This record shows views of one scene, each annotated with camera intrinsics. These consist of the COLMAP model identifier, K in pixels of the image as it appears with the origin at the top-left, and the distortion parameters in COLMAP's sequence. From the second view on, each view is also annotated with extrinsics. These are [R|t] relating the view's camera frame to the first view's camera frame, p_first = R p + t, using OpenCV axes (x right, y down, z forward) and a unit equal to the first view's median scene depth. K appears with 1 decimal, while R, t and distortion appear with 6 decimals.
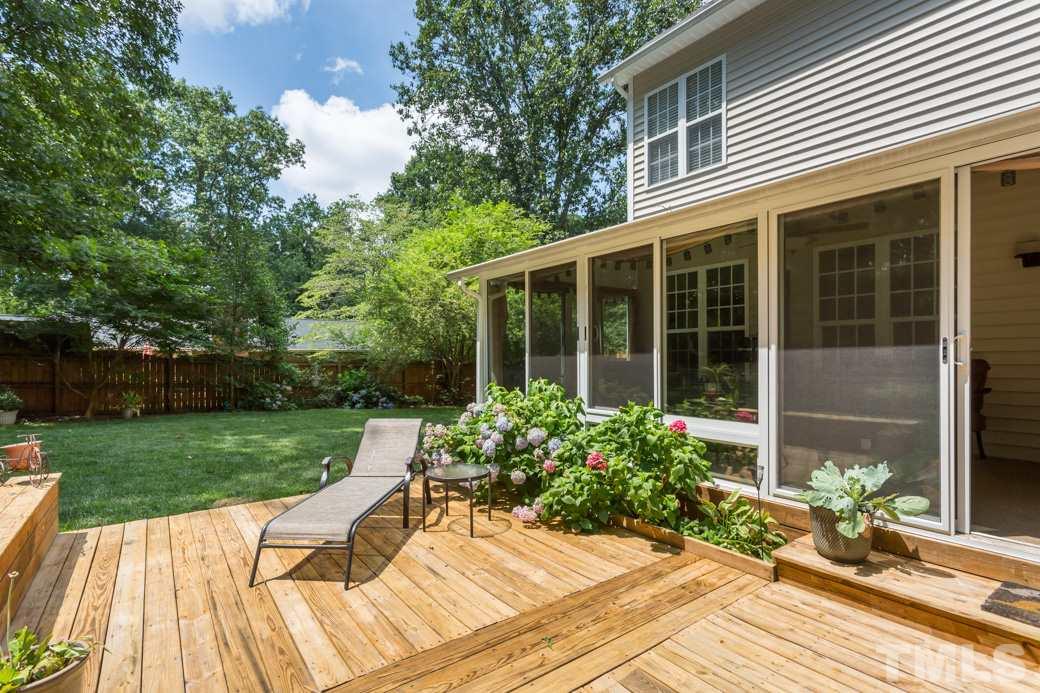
lens RADIAL K [[501.9, 0, 508.6], [0, 501.9, 352.9], [0, 0, 1]] dist [0.001975, 0.000007]
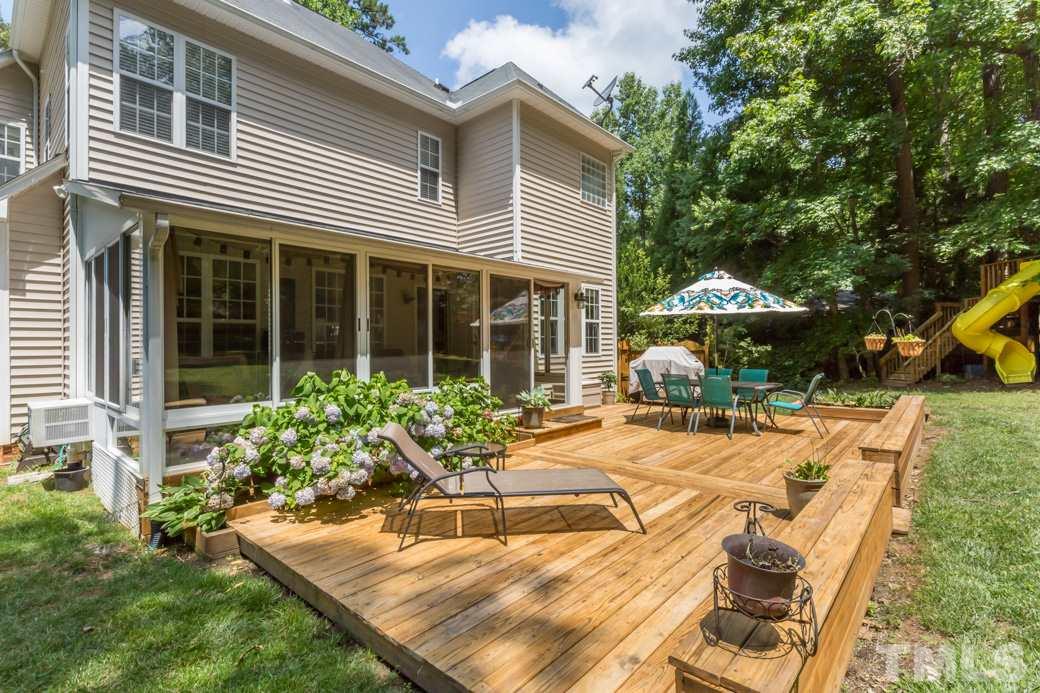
lens RADIAL K [[490.5, 0, 515.6], [0, 490.5, 344.0], [0, 0, 1]] dist [-0.001923, 0.000113]
pose [[-0.216026, 0.004422, 0.976378, -1.128413], [0.003918, 0.999986, -0.003663, 0.006166], [-0.976380, 0.003034, -0.216040, 1.097005]]
